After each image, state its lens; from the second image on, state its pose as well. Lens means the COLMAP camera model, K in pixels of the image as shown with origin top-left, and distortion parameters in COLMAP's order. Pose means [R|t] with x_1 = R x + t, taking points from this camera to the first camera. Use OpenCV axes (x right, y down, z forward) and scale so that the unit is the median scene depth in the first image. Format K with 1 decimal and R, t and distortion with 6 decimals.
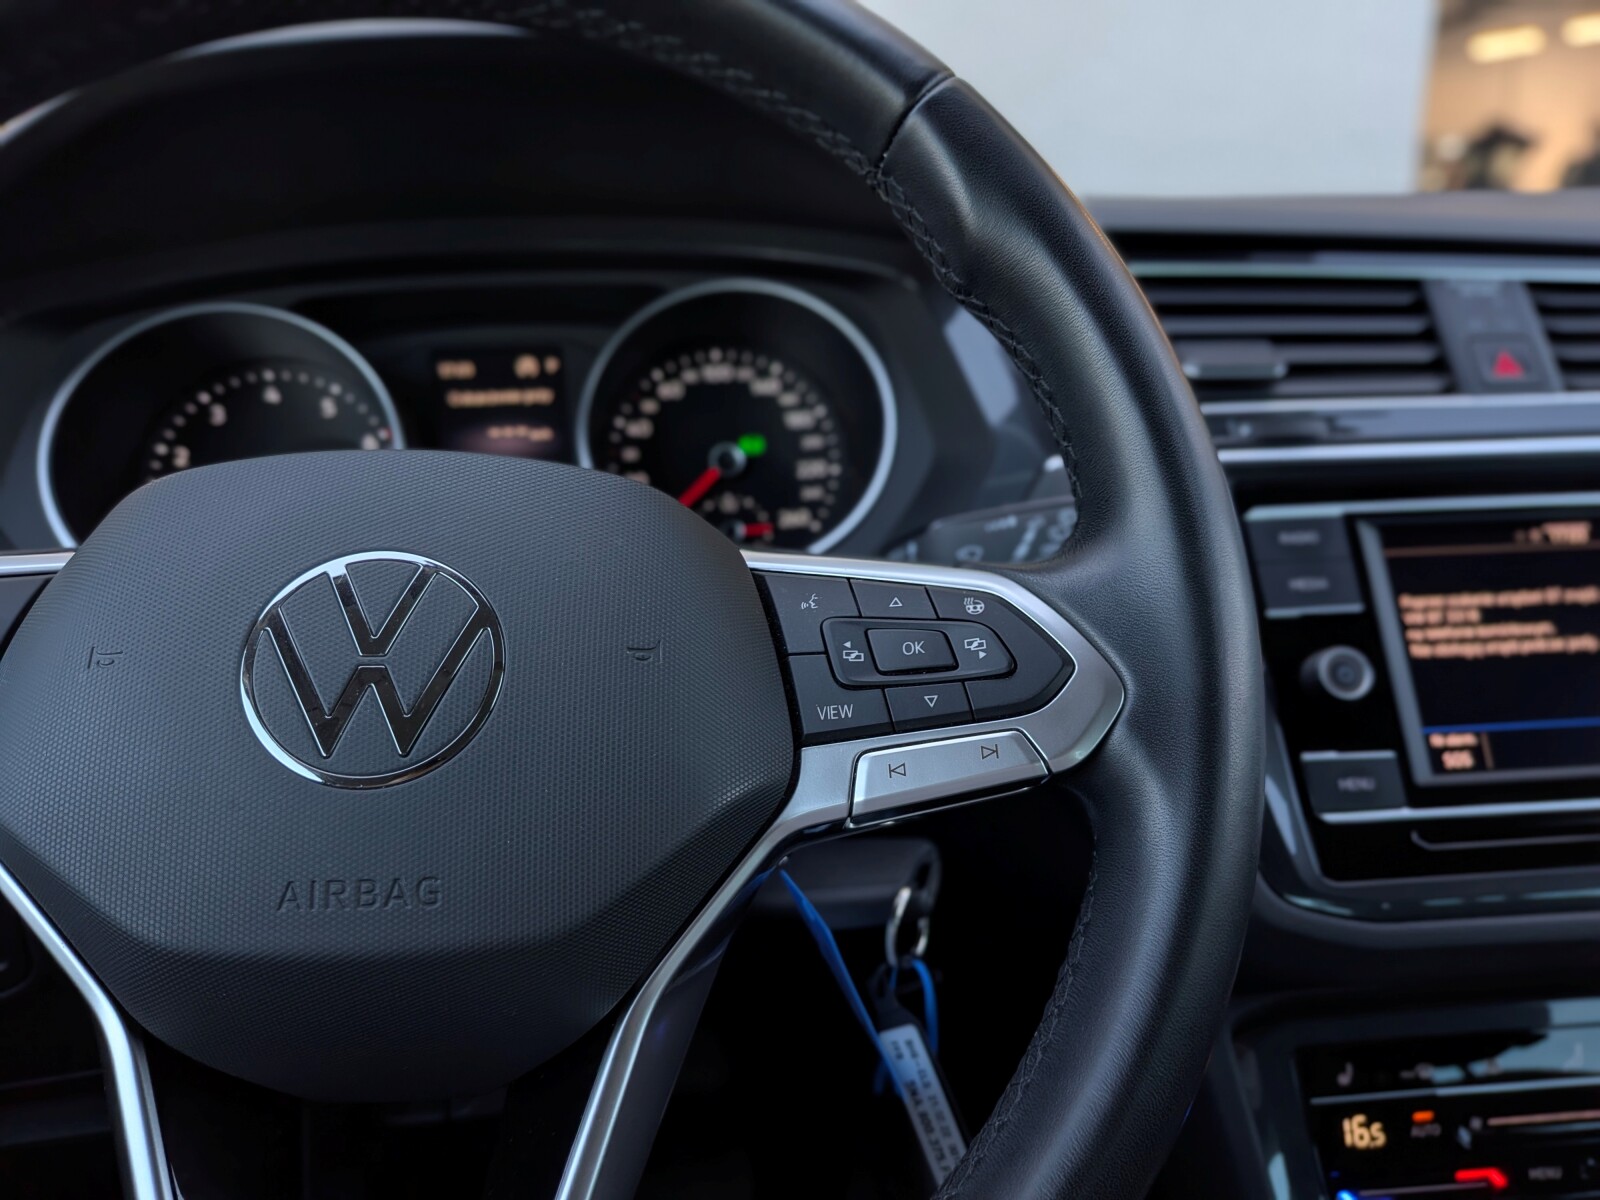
lens RADIAL K [[1167.1, 0, 799.5], [0, 1167.1, 606.7], [0, 0, 1]] dist [0.065589, -0.127845]
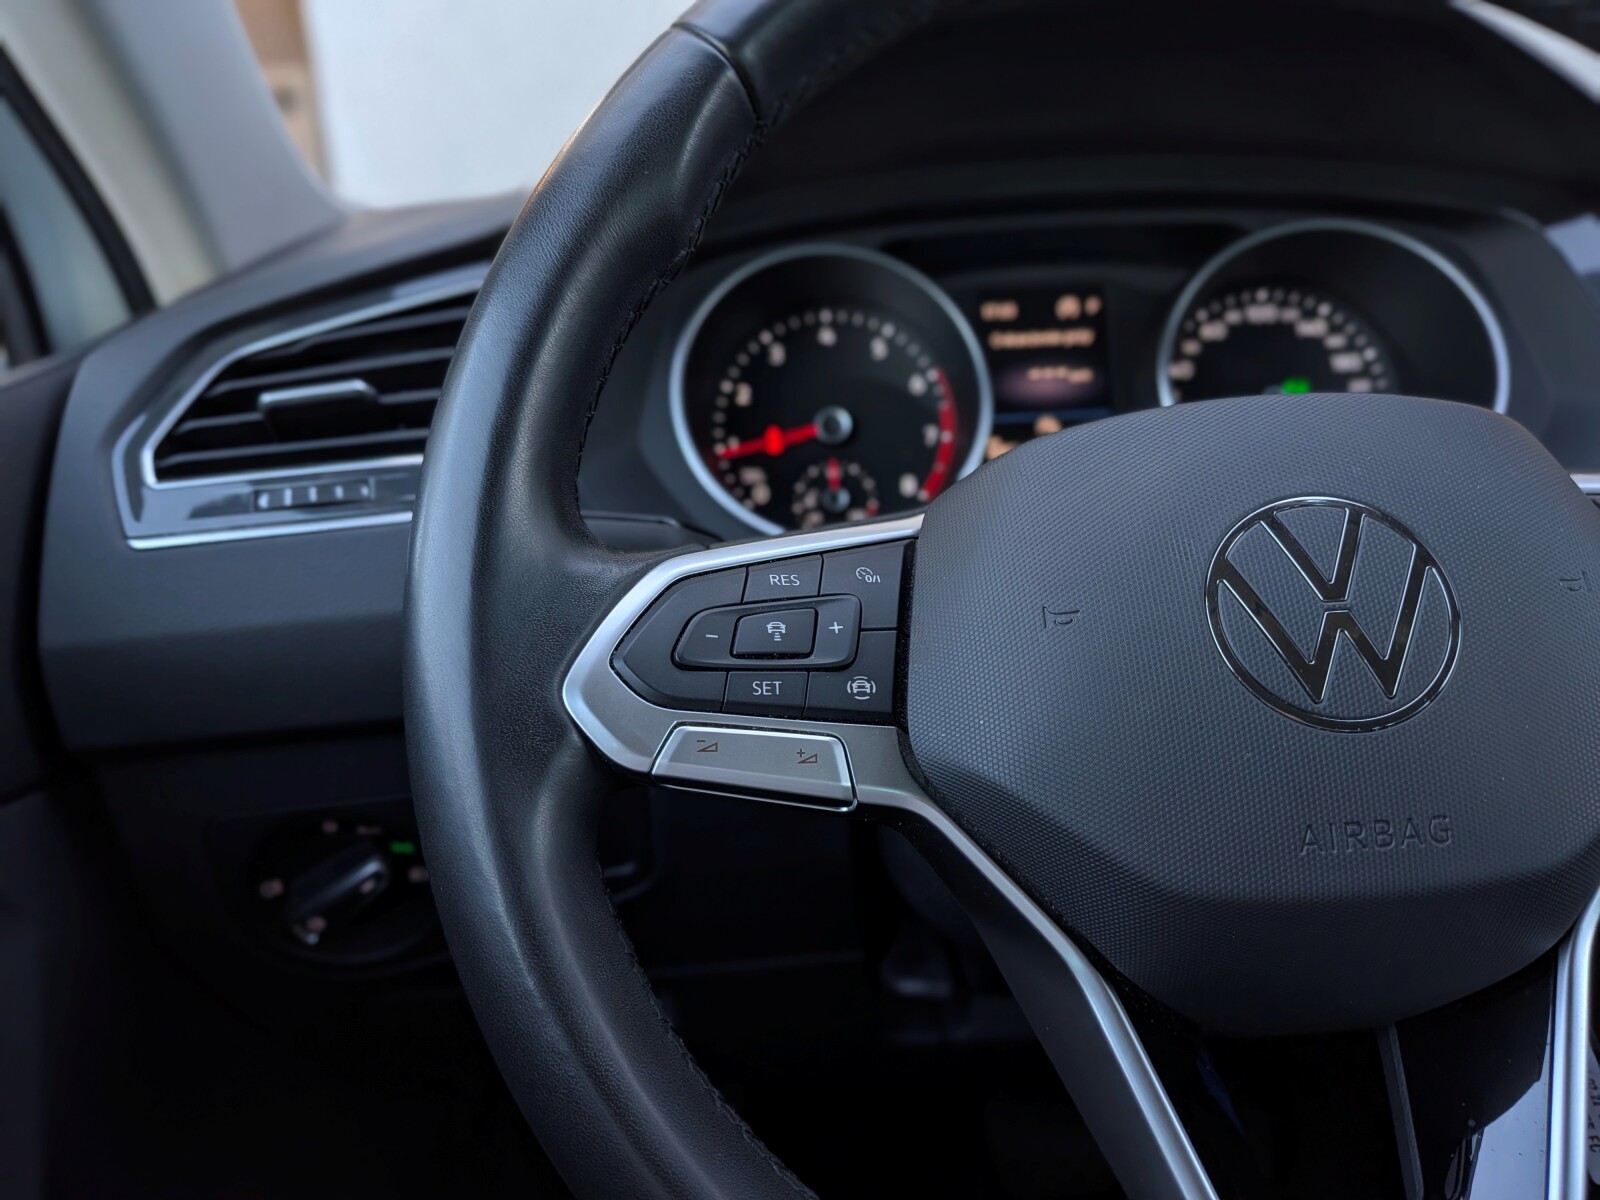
lens RADIAL K [[1167.1, 0, 786.0], [0, 1167.1, 598.1], [0, 0, 1]] dist [0.065589, -0.127845]
pose [[0.988175, 0.040273, -0.147945, -0.323151], [-0.034491, 0.998545, 0.041442, 0.010034], [0.149398, -0.035849, 0.988127, -0.035526]]
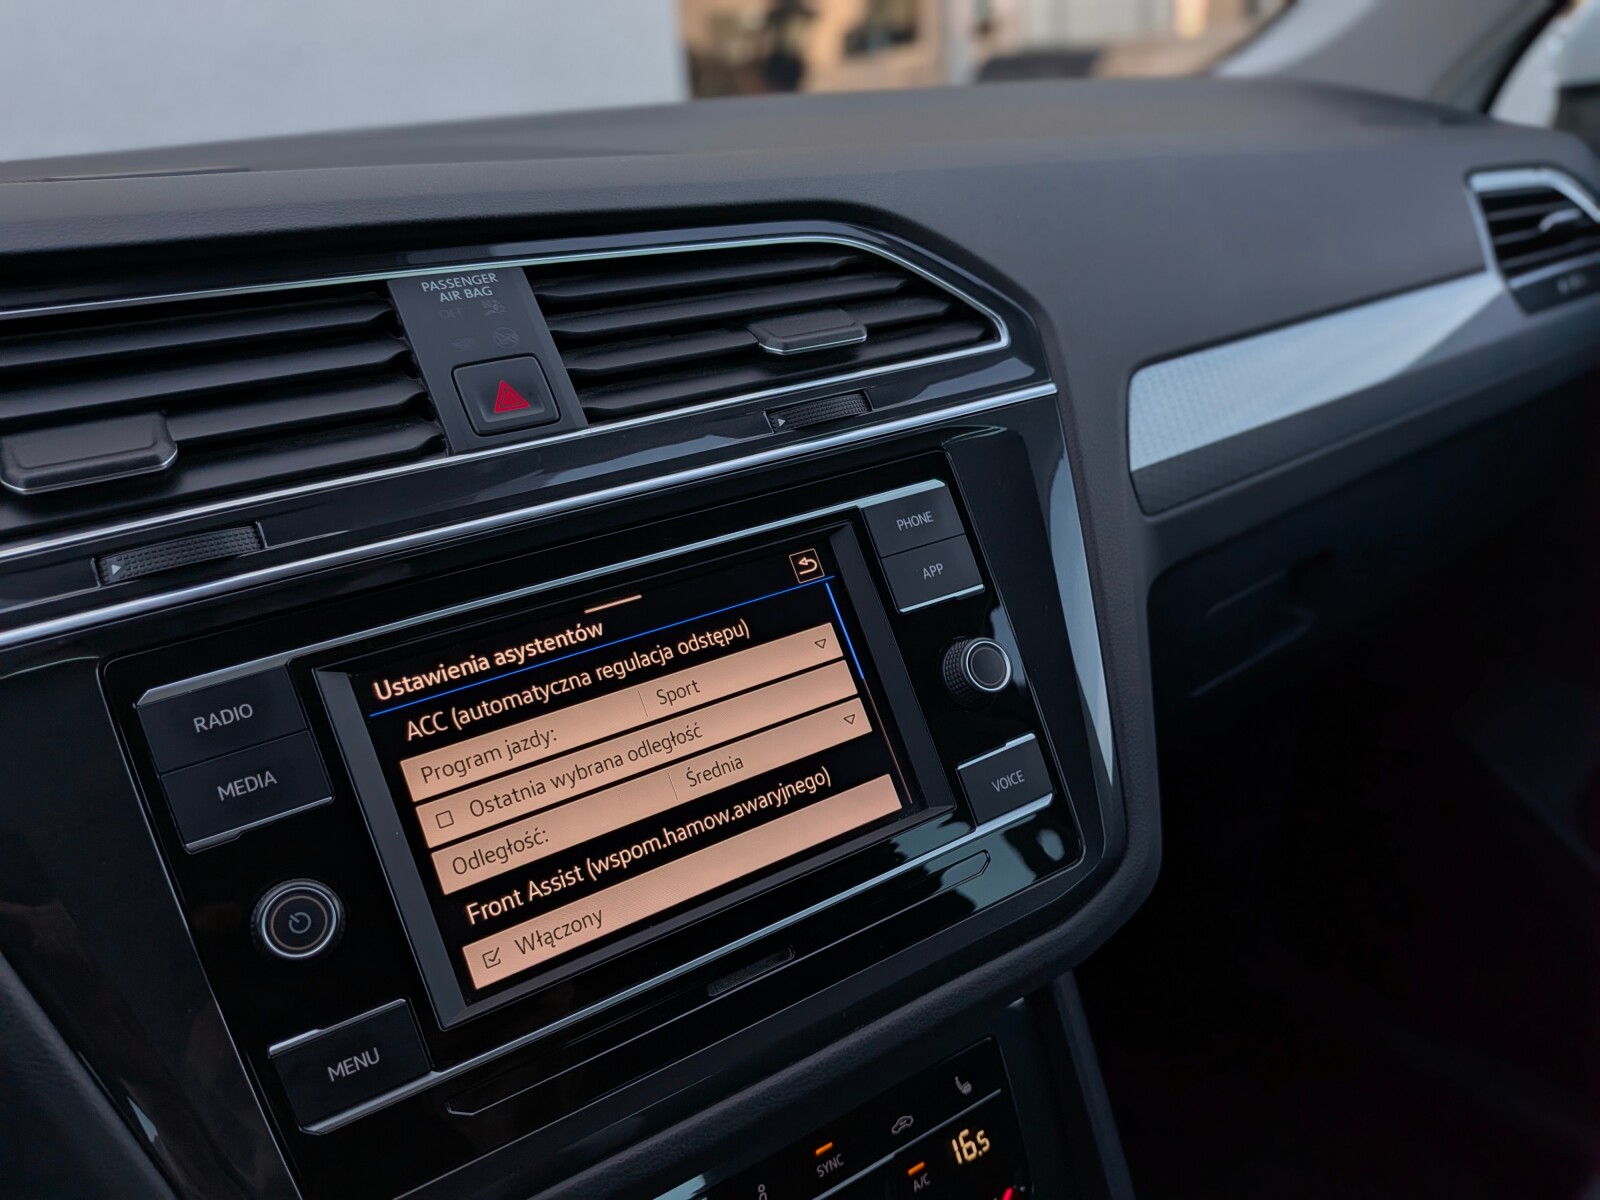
lens RADIAL K [[1167.1, 0, 781.5], [0, 1167.1, 628.6], [0, 0, 1]] dist [0.065589, -0.127845]
pose [[0.880693, -0.226362, 0.416101, 0.363285], [0.182804, 0.972797, 0.142296, -0.122252], [-0.436992, -0.049254, 0.898116, 0.210883]]
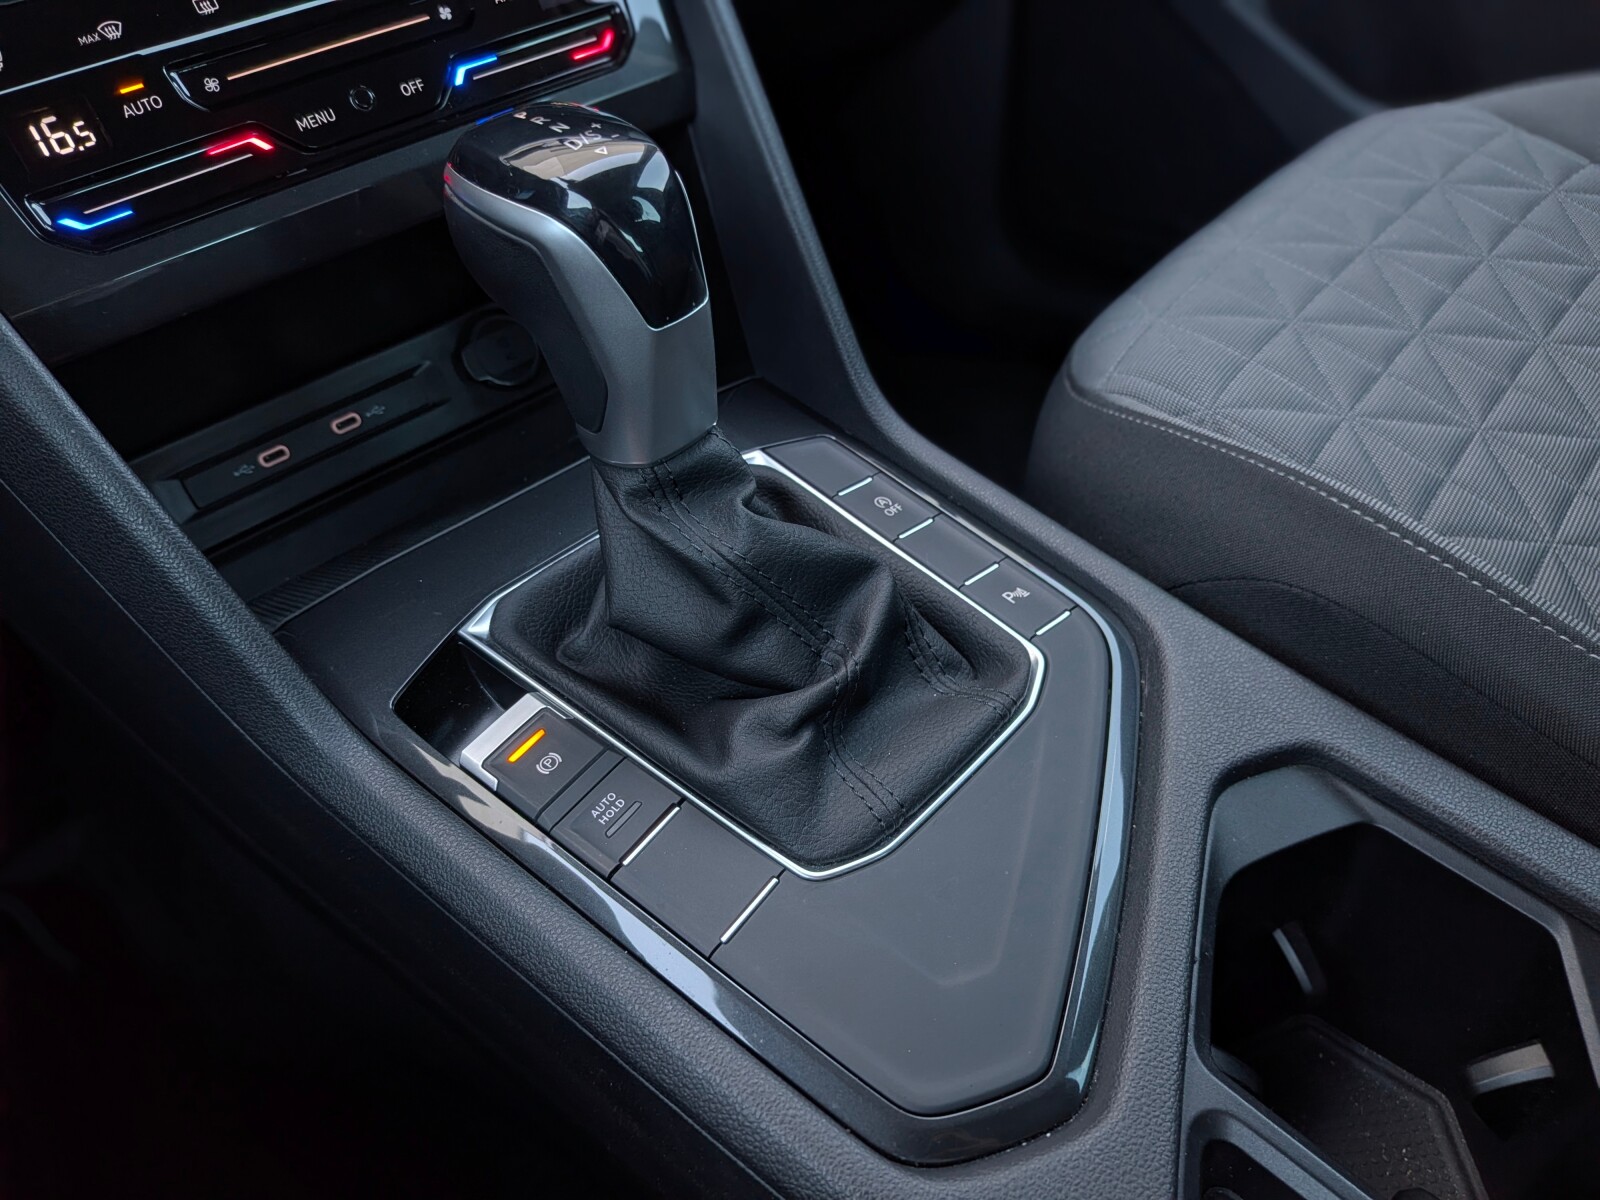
lens RADIAL K [[1202.7, 0, 781.5], [0, 1202.7, 604.6], [0, 0, 1]] dist [-0.025614, -0.001178]
pose [[0.775360, -0.444550, 0.448544, 0.317203], [0.259136, 0.871676, 0.415969, 0.442478], [-0.575904, -0.206292, 0.791061, 0.082348]]
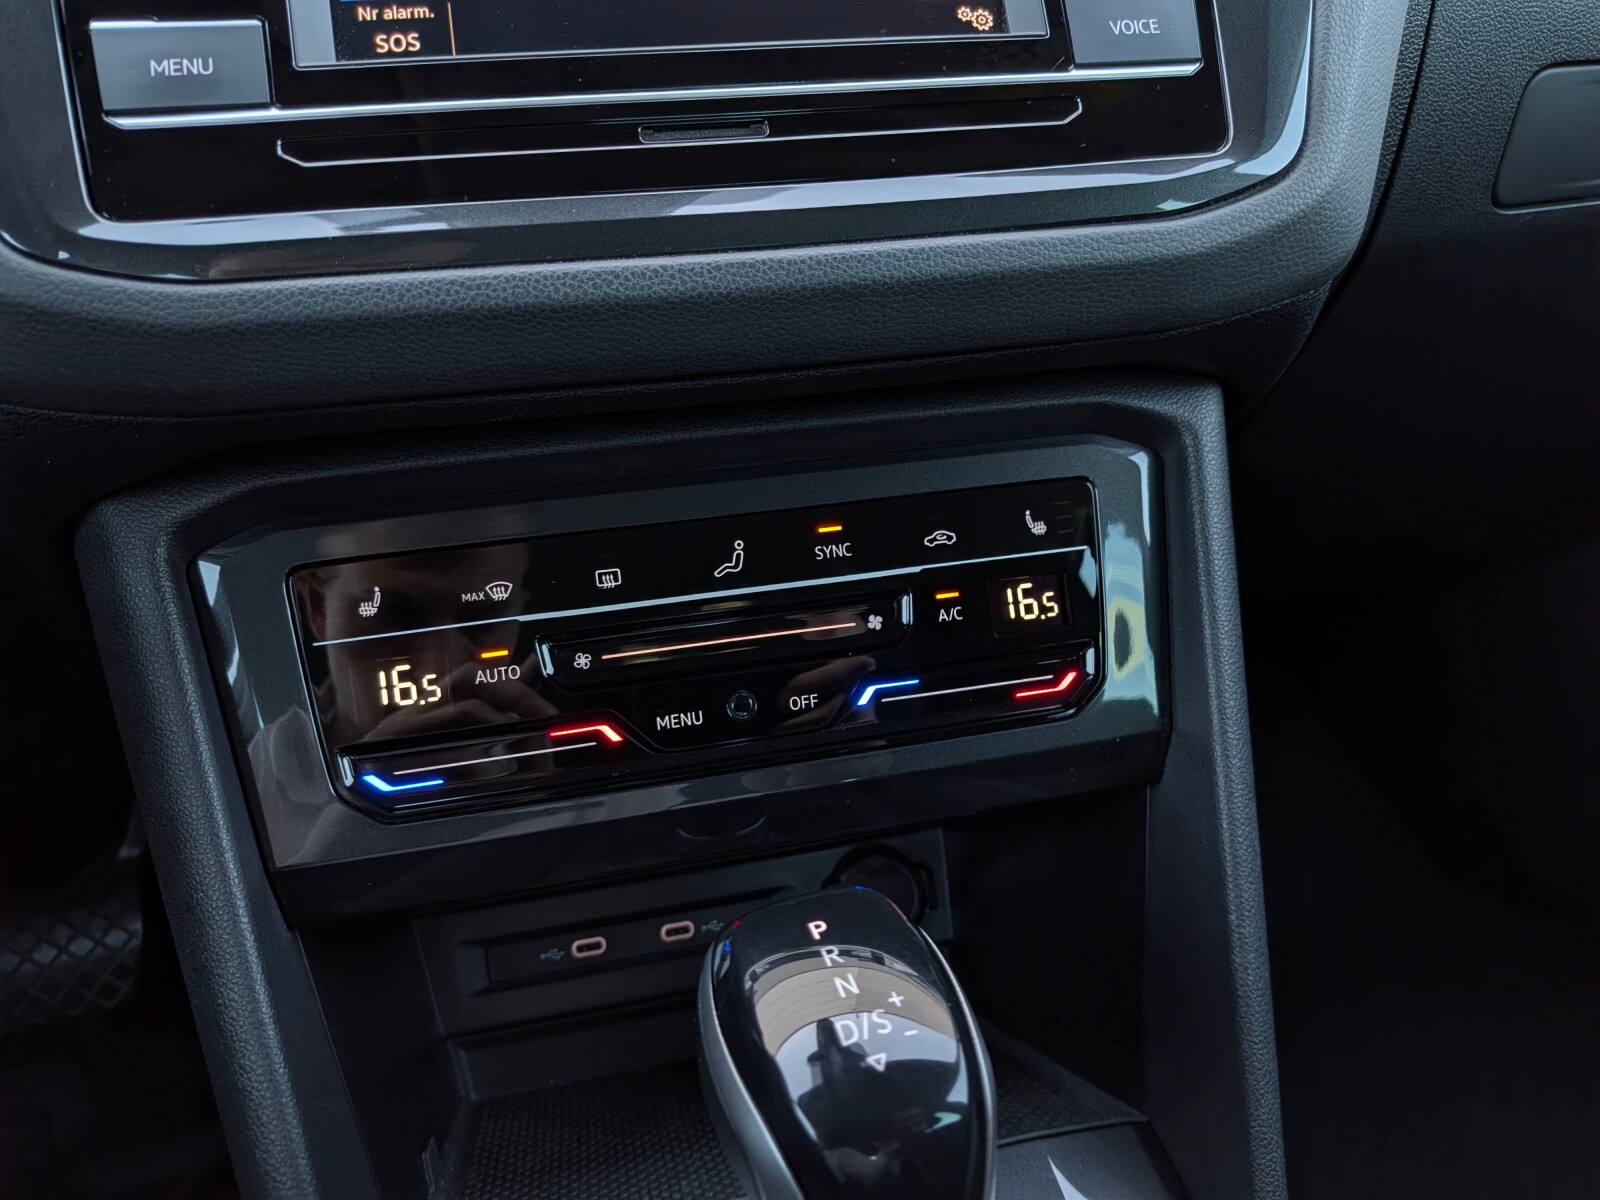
lens RADIAL K [[1167.1, 0, 812.5], [0, 1167.1, 575.3], [0, 0, 1]] dist [0.065589, -0.127845]
pose [[0.986357, -0.072738, 0.147679, 0.530697], [0.051882, 0.988726, 0.140464, 0.262311], [-0.156231, -0.130886, 0.979010, 0.271811]]
